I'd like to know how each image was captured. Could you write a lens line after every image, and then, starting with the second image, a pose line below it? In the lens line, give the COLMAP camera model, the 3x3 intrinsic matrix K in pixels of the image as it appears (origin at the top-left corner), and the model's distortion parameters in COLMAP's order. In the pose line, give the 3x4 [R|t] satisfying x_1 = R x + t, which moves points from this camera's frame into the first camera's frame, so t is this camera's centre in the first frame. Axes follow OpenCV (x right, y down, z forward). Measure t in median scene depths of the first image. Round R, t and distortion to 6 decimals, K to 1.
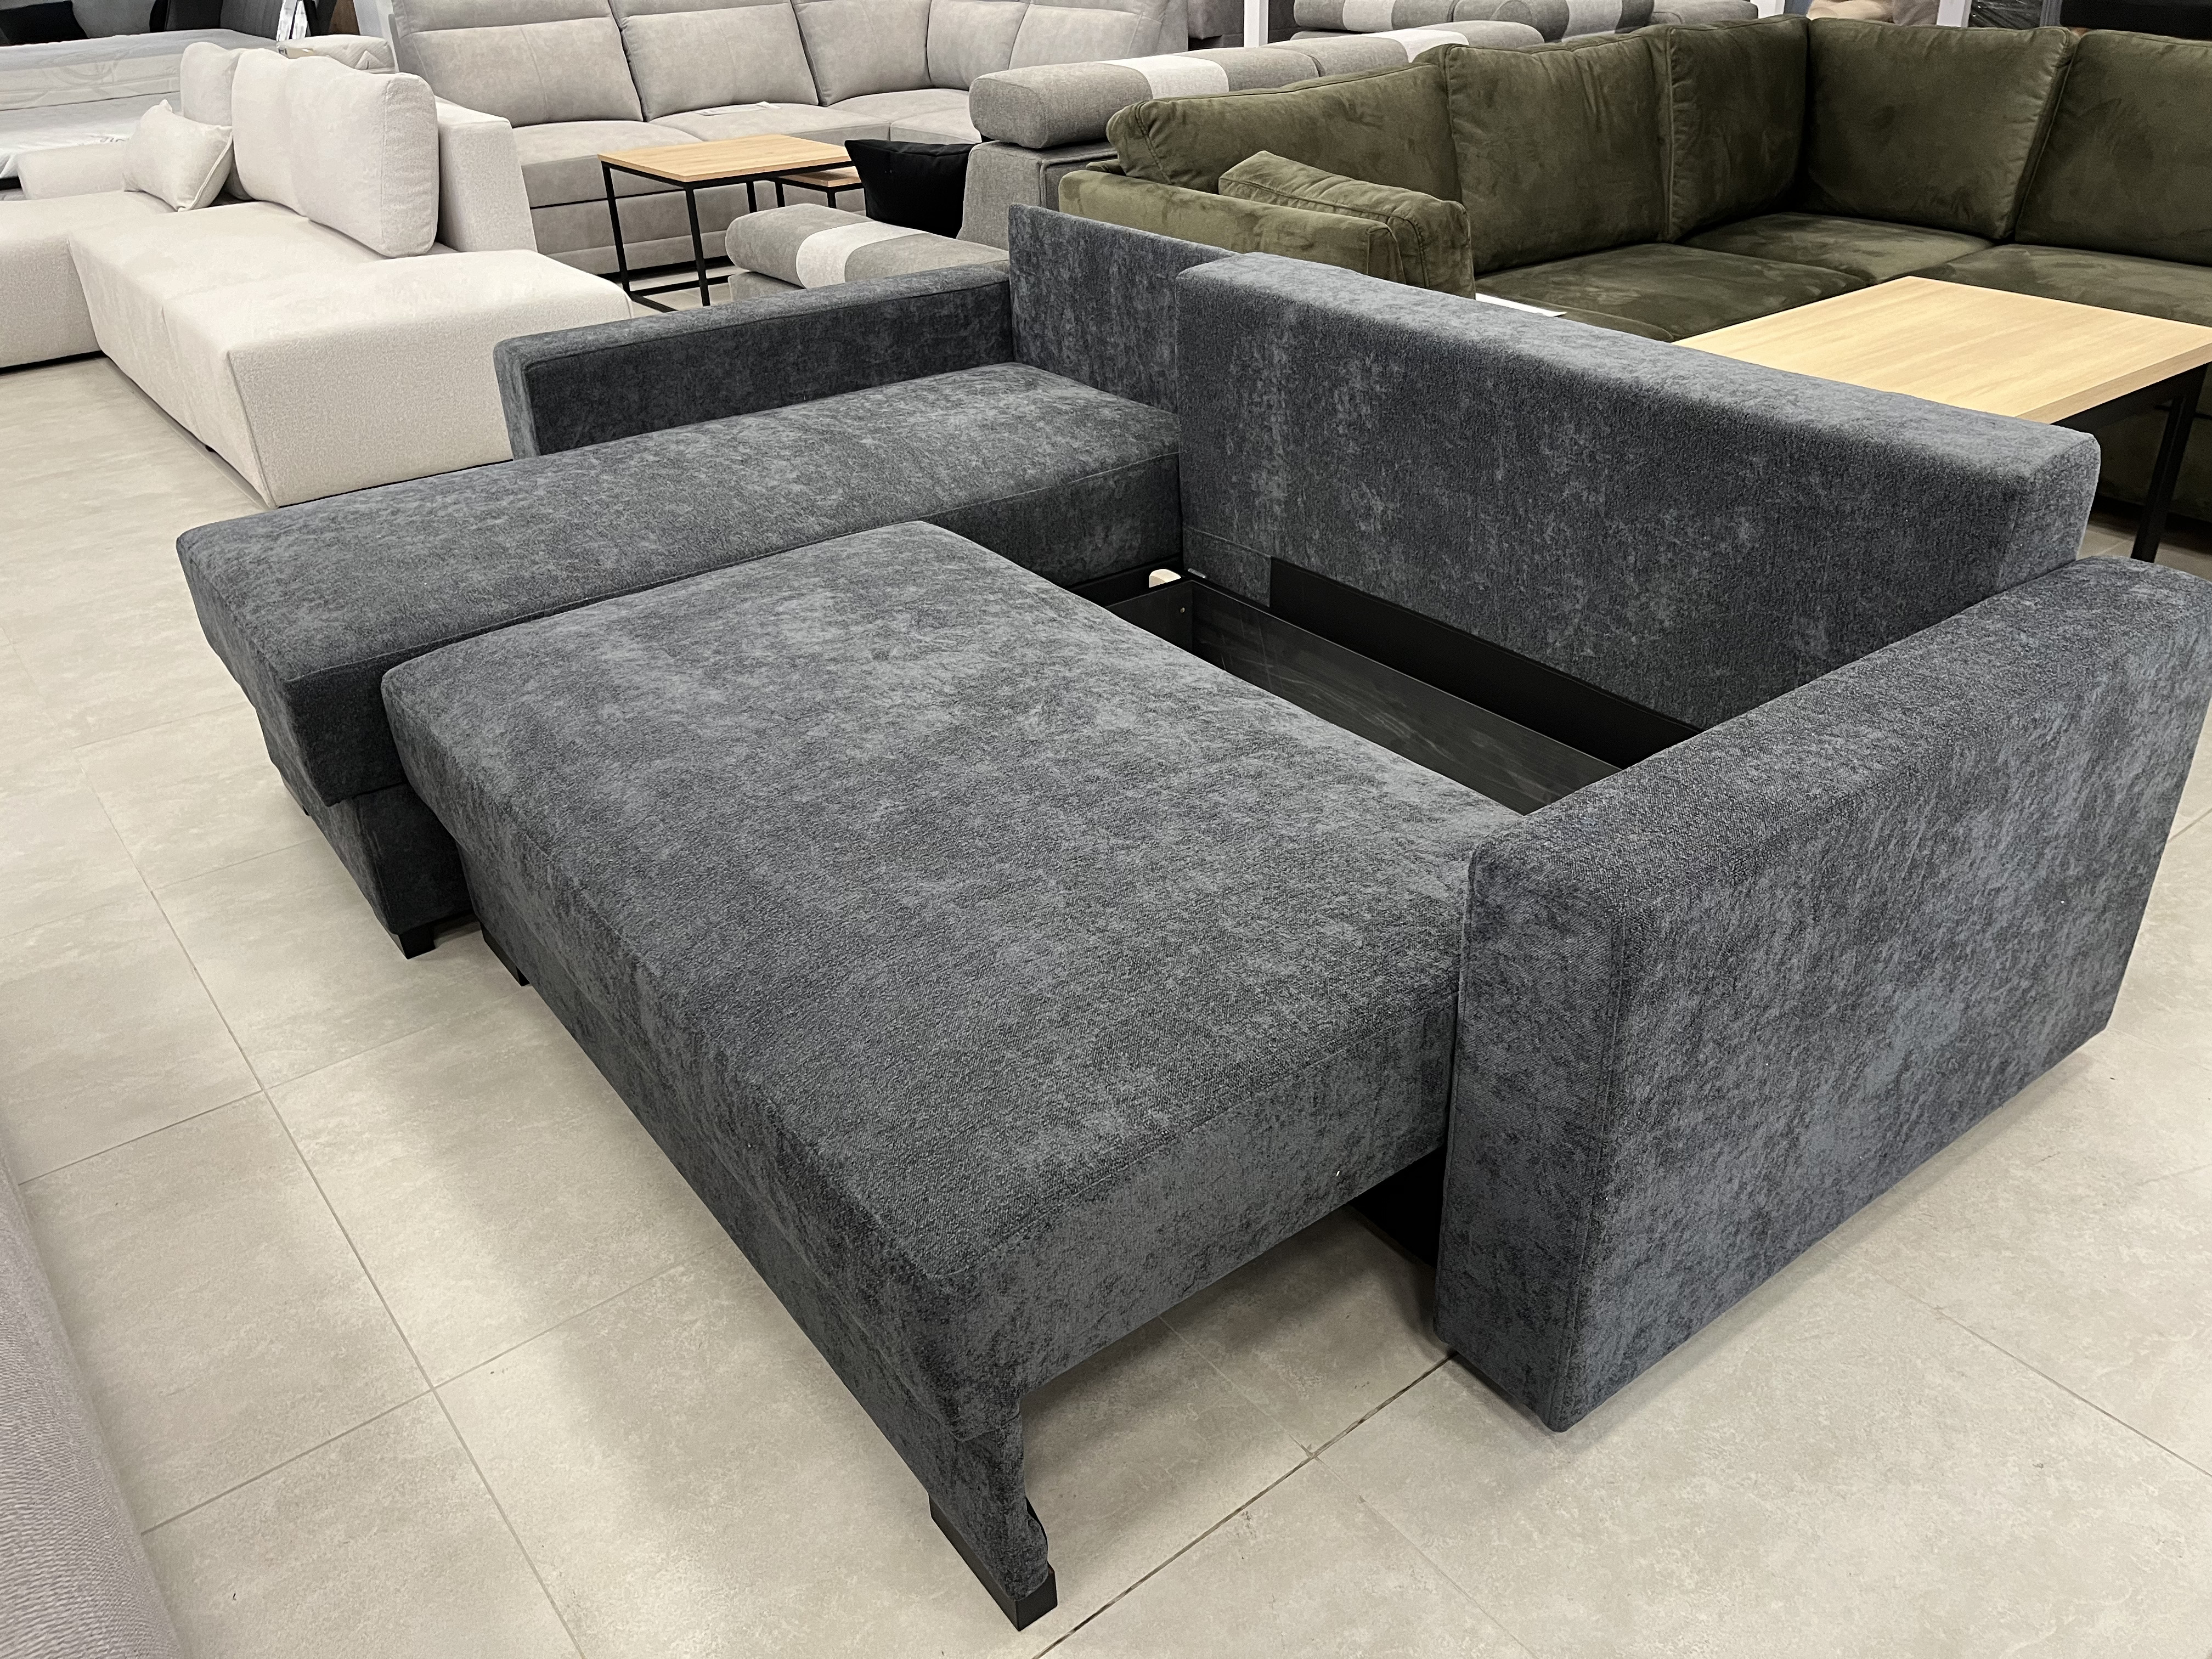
lens RADIAL K [[1697.0, 0, 1124.7], [0, 1697.0, 814.4], [0, 0, 1]] dist [0.071965, -0.107356]
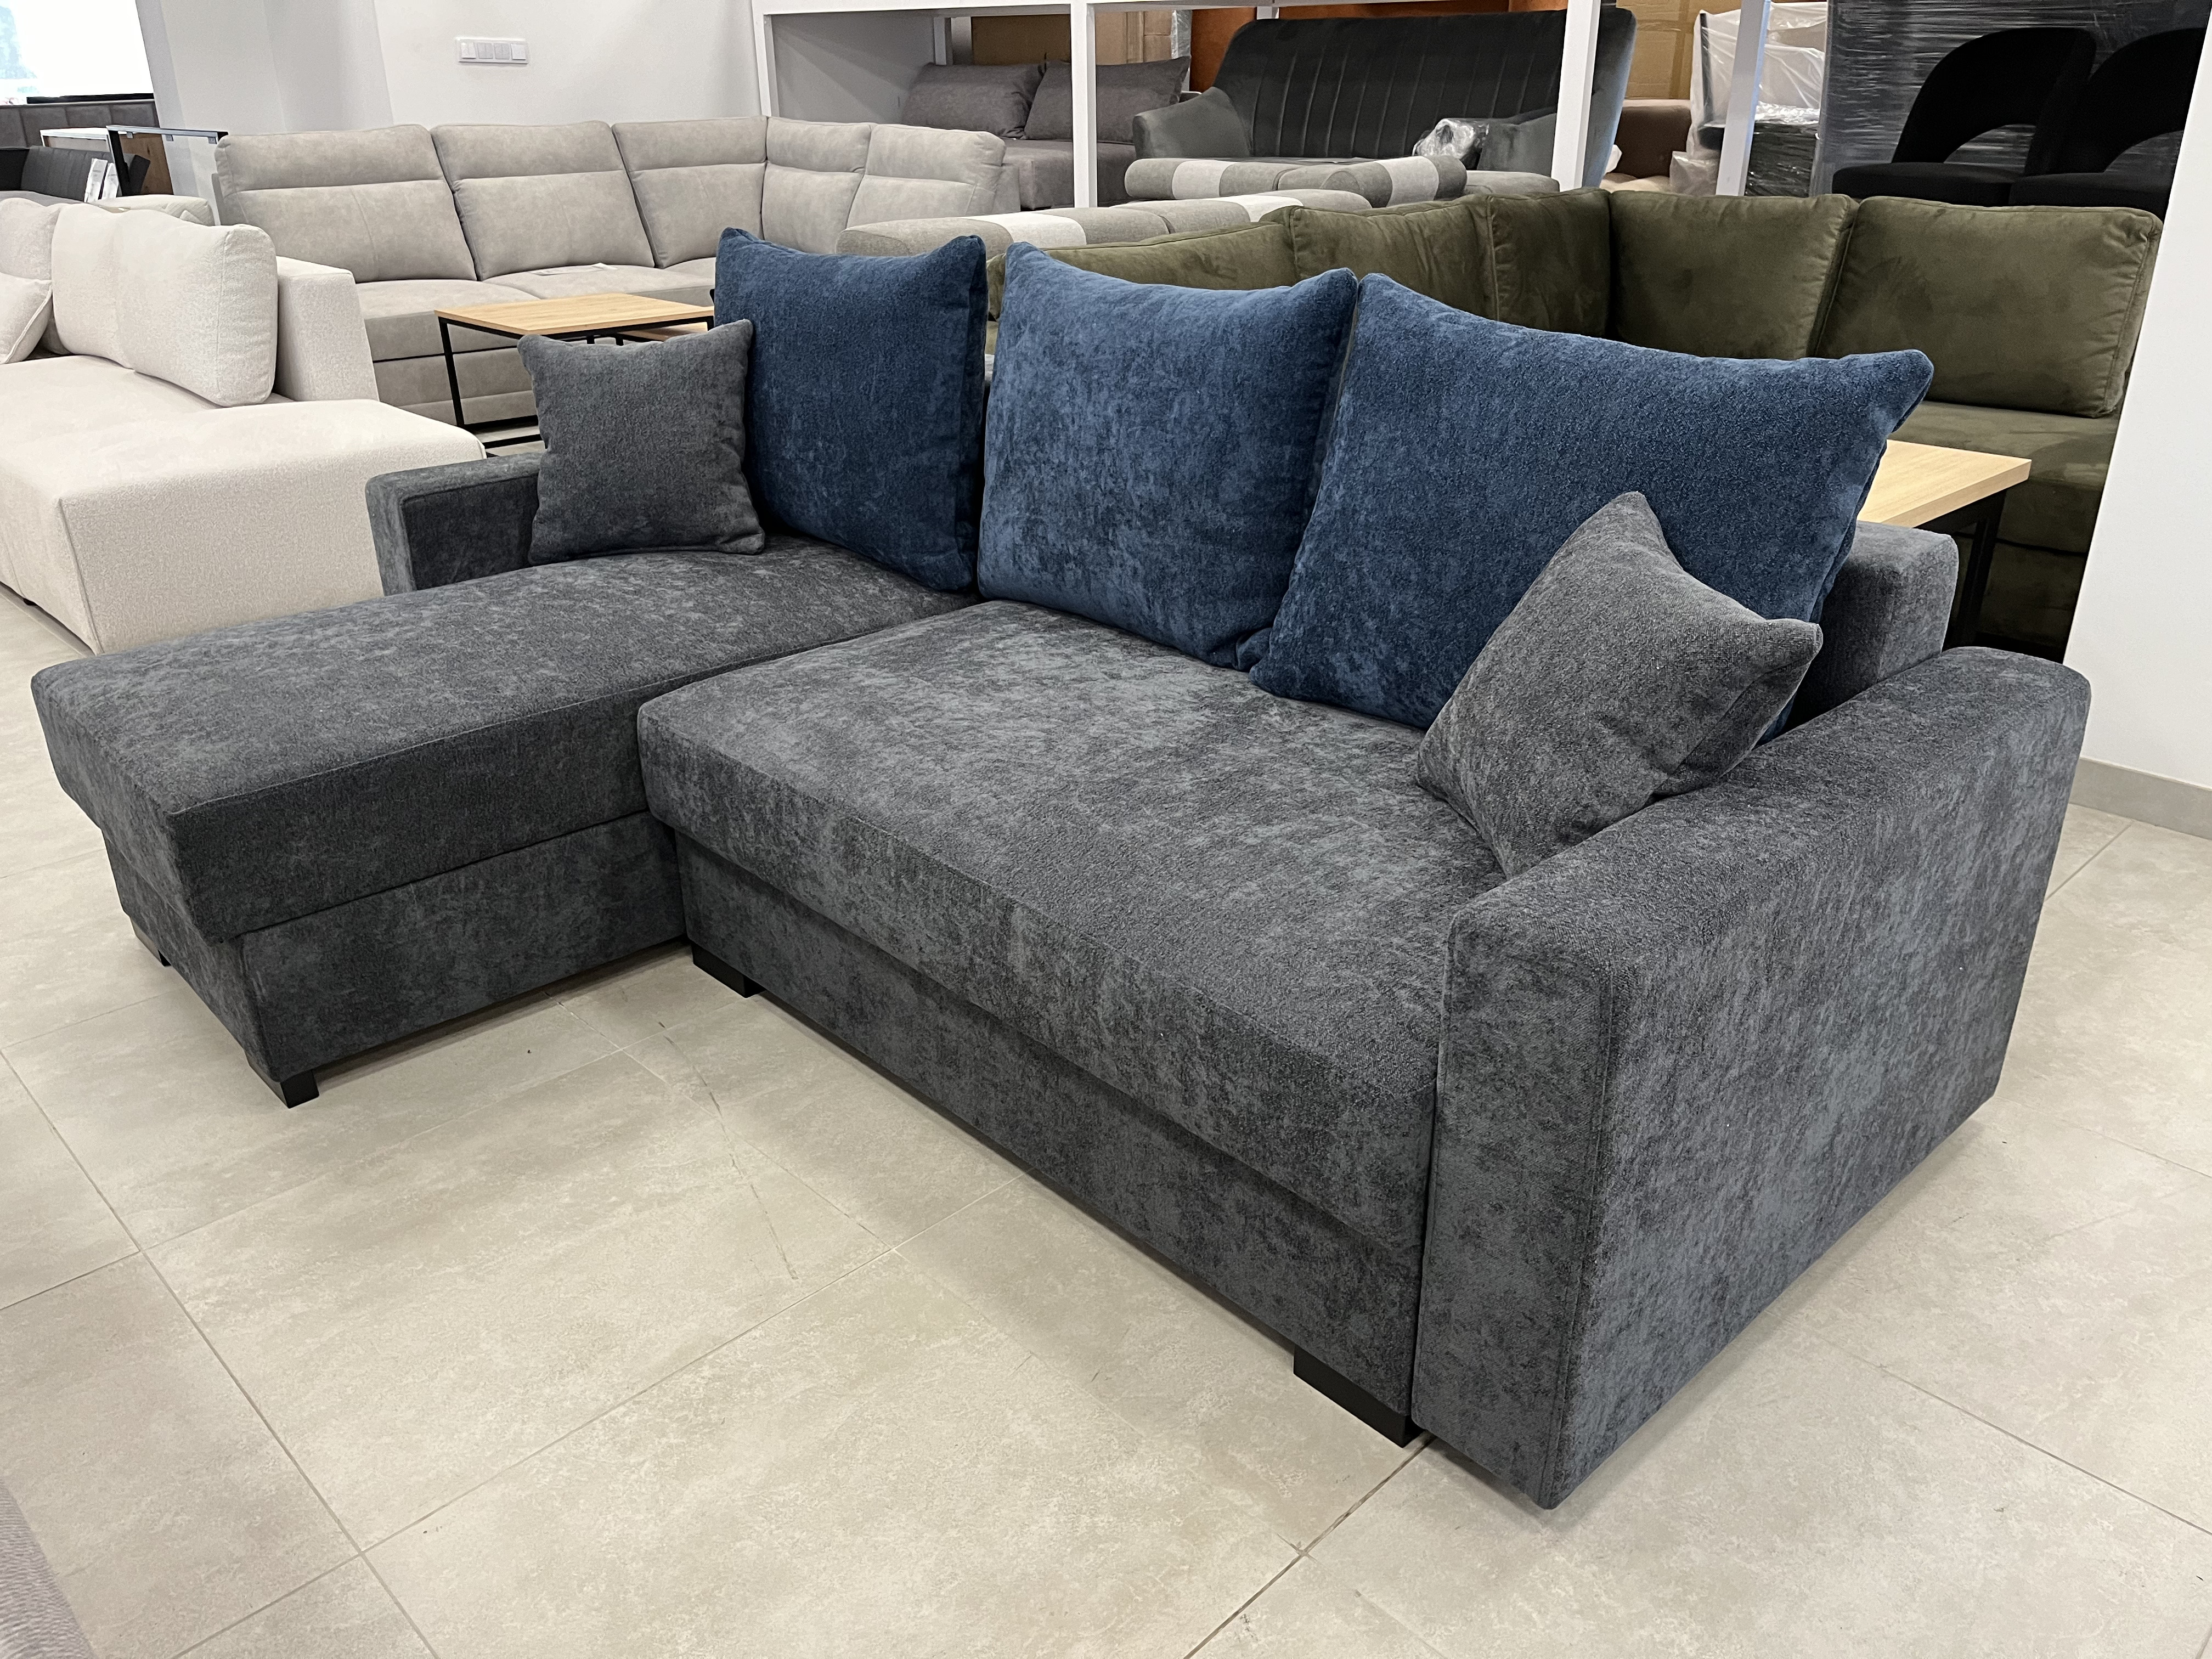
lens RADIAL K [[1687.0, 0, 1126.7], [0, 1687.0, 829.8], [0, 0, 1]] dist [0.073349, -0.109649]
pose [[0.993755, -0.027553, 0.108128, -0.050953], [0.036373, 0.996094, -0.080465, 0.021345], [-0.105489, 0.083895, 0.990875, 0.003915]]
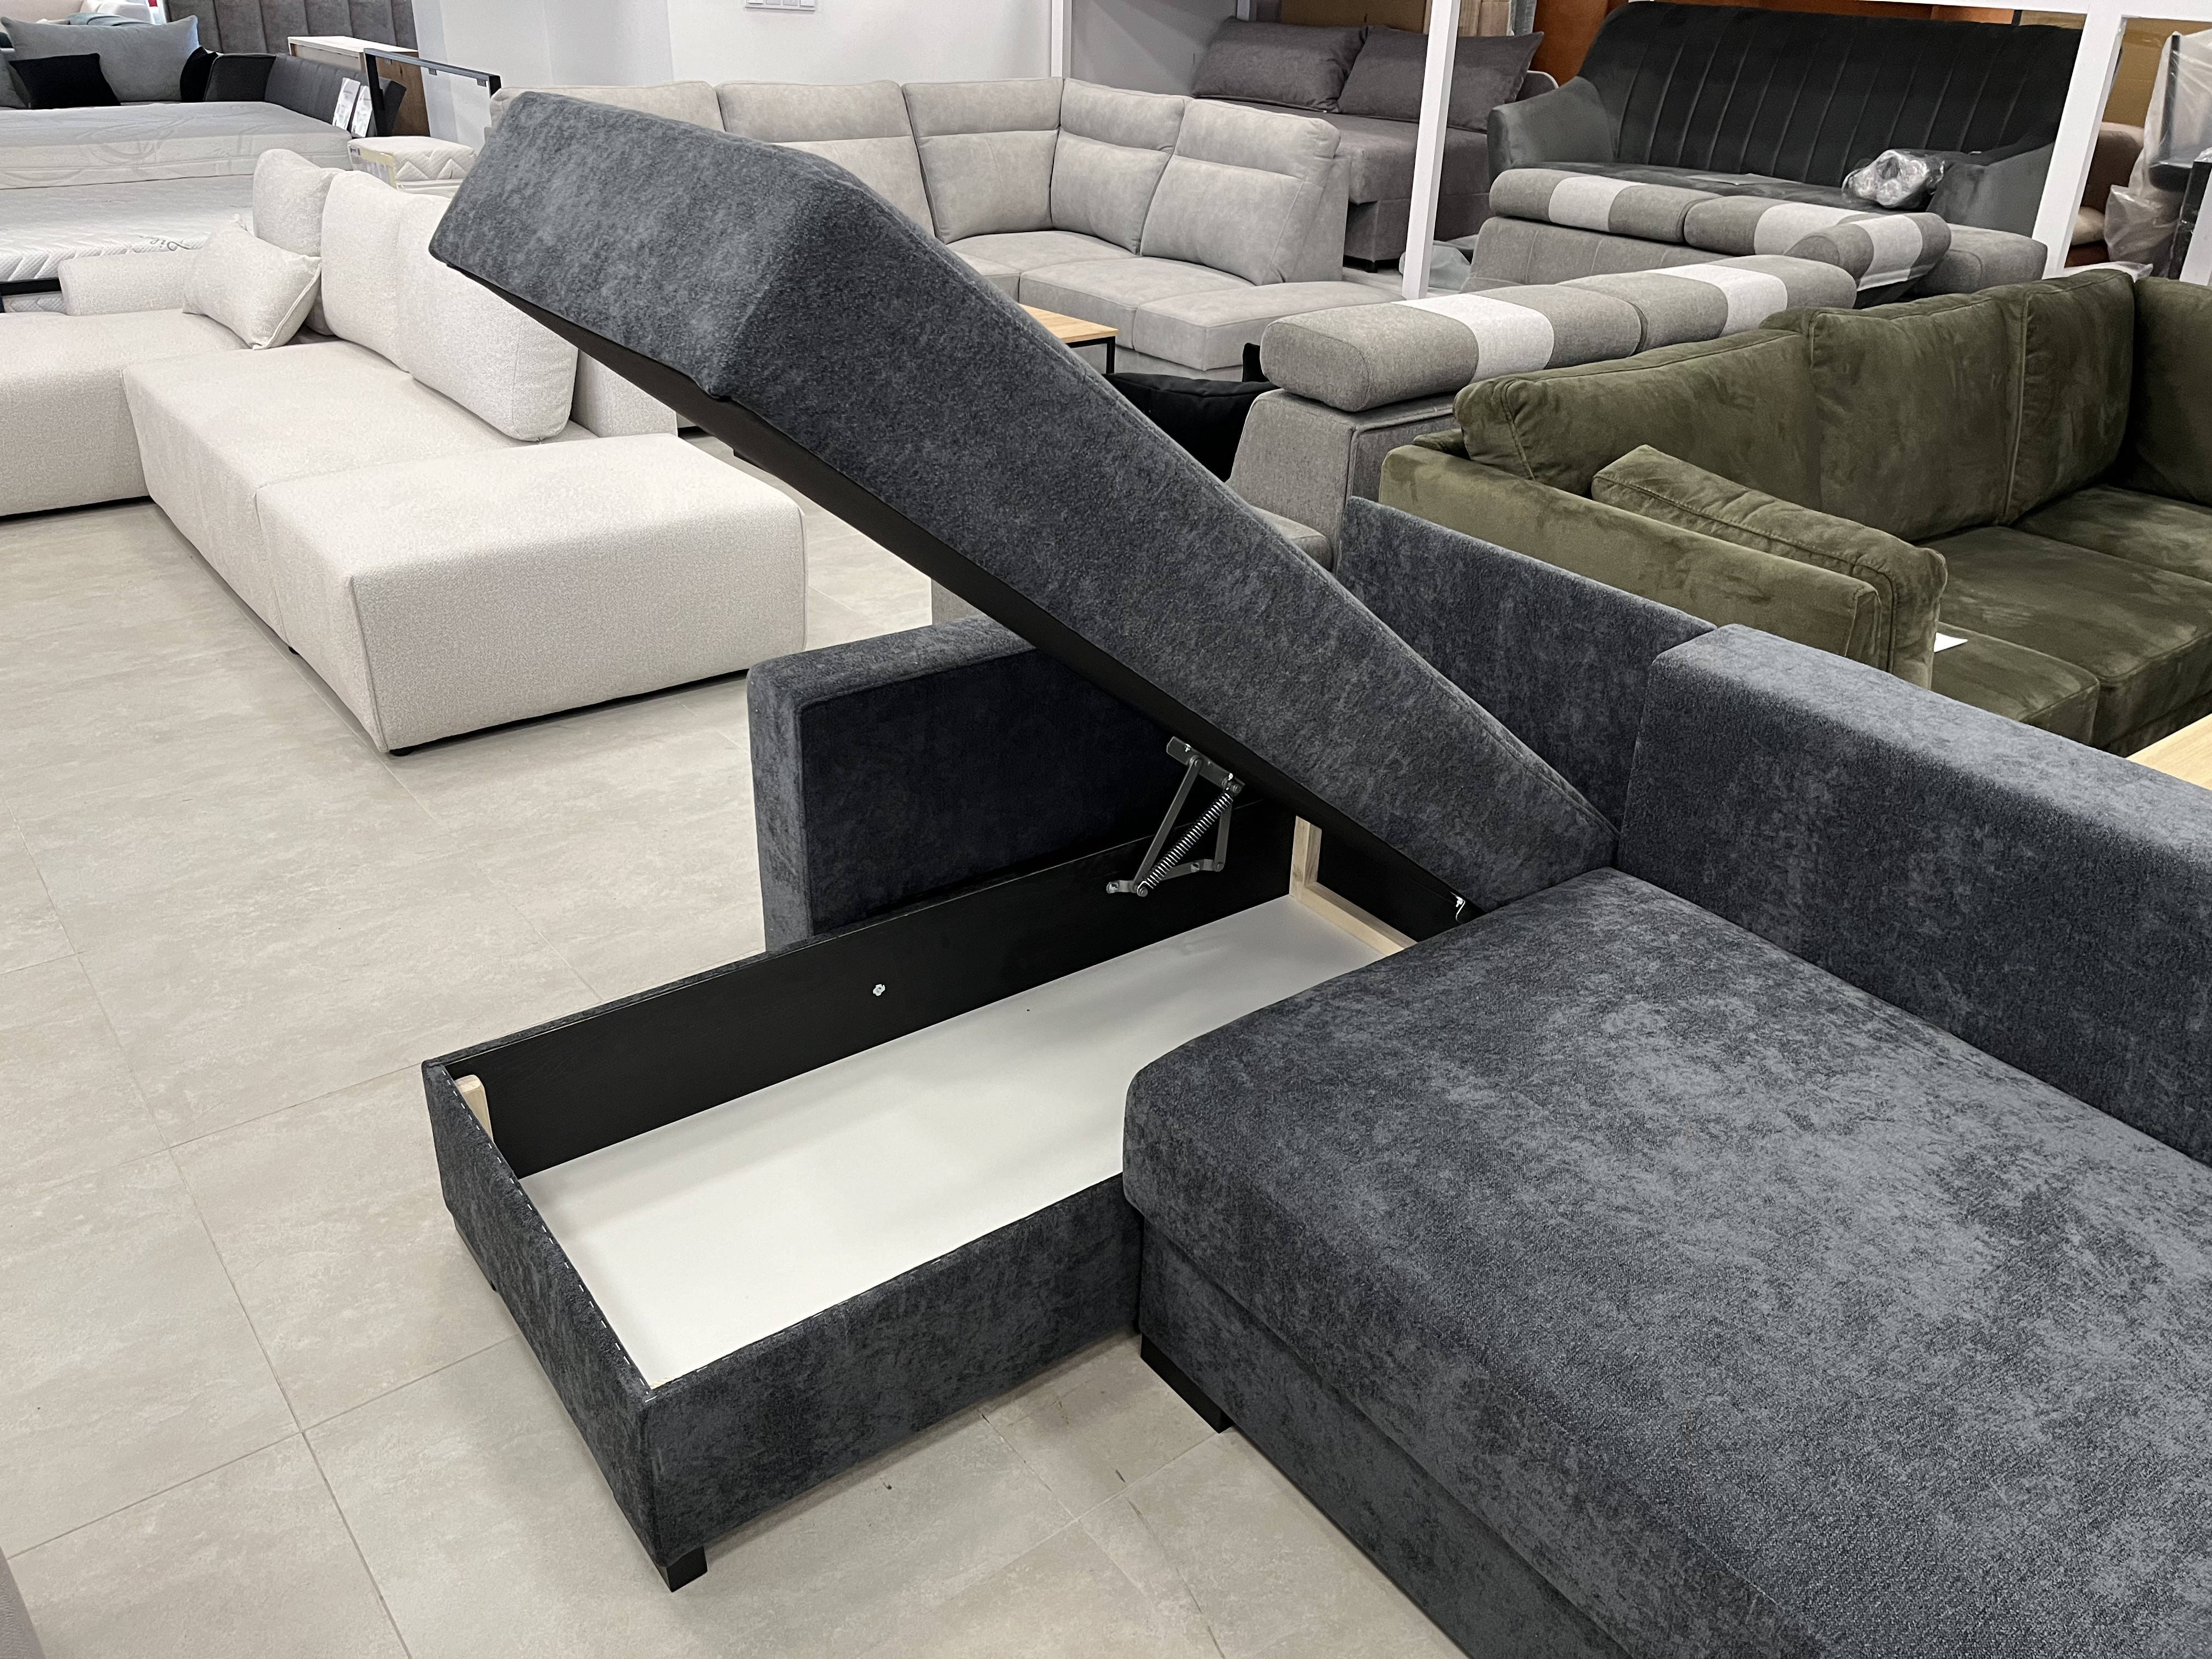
lens RADIAL K [[1686.1, 0, 1129.1], [0, 1686.1, 808.0], [0, 0, 1]] dist [0.068592, -0.105143]
pose [[0.998157, 0.049686, 0.034836, -0.238734], [-0.048379, 0.998128, -0.037430, -0.207971], [-0.036630, 0.035676, 0.998692, 0.228678]]
